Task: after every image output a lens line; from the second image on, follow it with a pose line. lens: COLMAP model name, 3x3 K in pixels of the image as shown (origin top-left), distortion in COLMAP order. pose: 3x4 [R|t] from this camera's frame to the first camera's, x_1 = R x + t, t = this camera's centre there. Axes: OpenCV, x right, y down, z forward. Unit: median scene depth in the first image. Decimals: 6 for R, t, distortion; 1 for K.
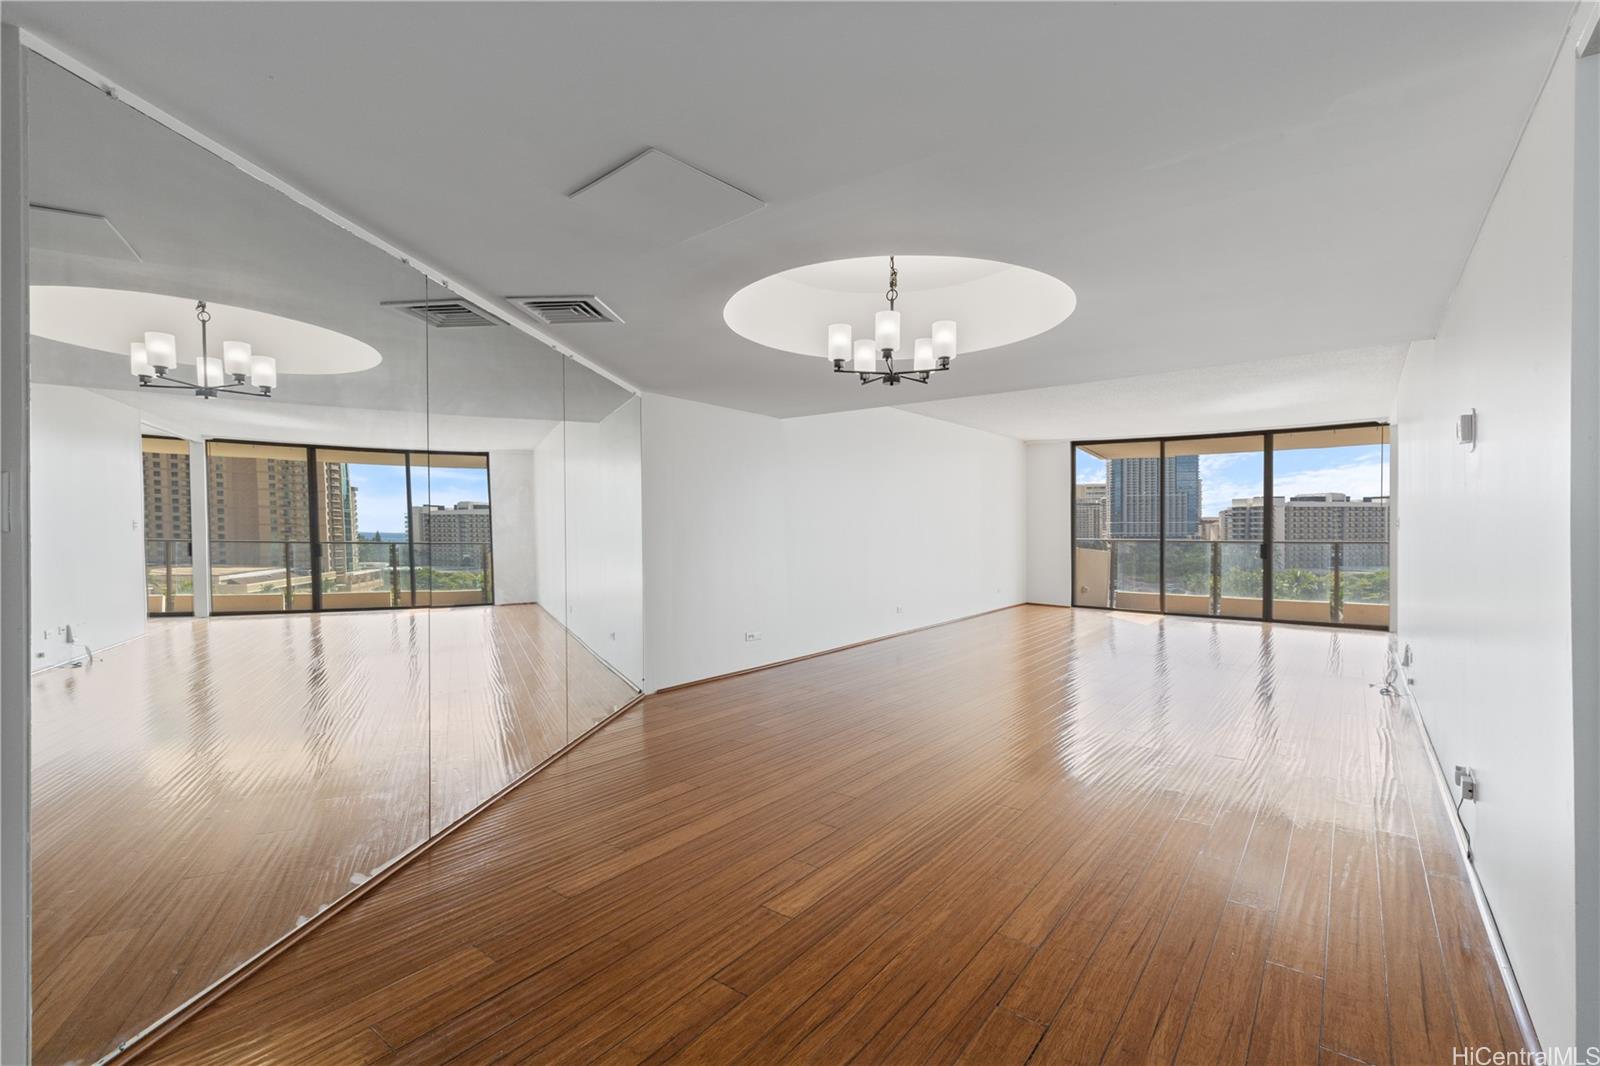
lens RADIAL K [[716.4, 0, 809.8], [0, 716.4, 531.0], [0, 0, 1]] dist [0.008063, -0.000650]
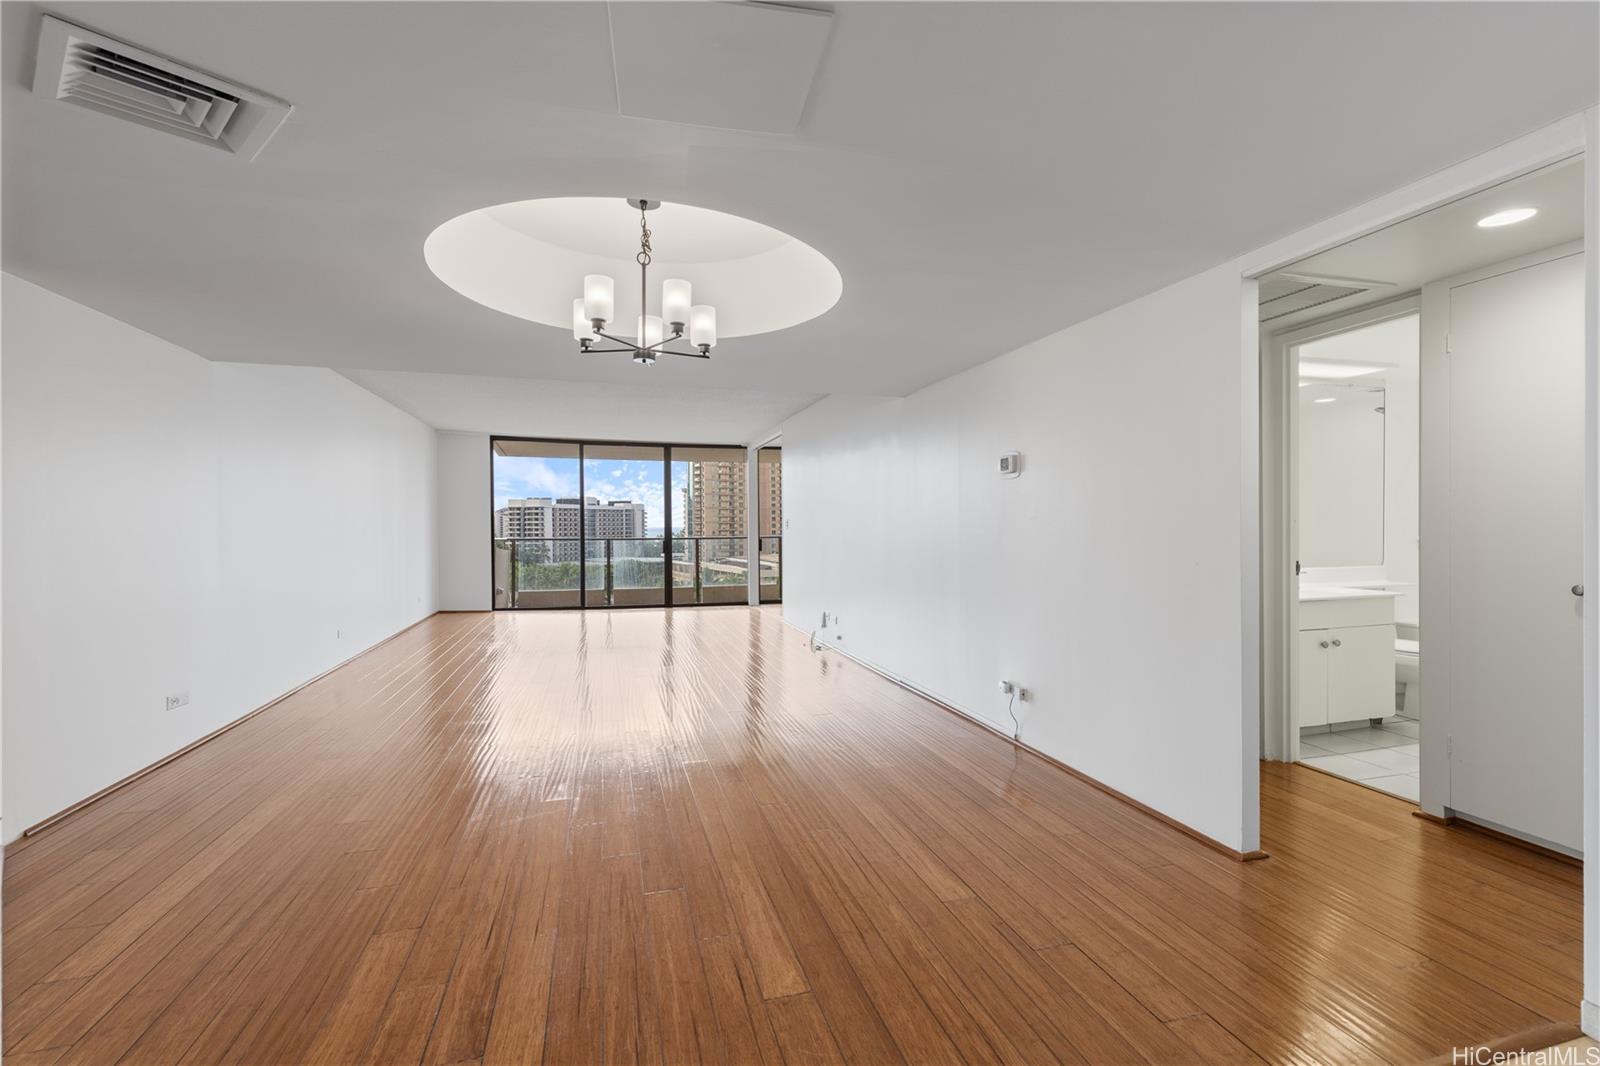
lens RADIAL K [[716.4, 0, 809.8], [0, 716.4, 531.0], [0, 0, 1]] dist [0.008063, -0.000650]
pose [[0.601353, -0.005377, 0.798965, -0.262632], [0.003820, 0.999985, 0.003855, -0.001988], [-0.798974, 0.000734, 0.601365, 0.184946]]
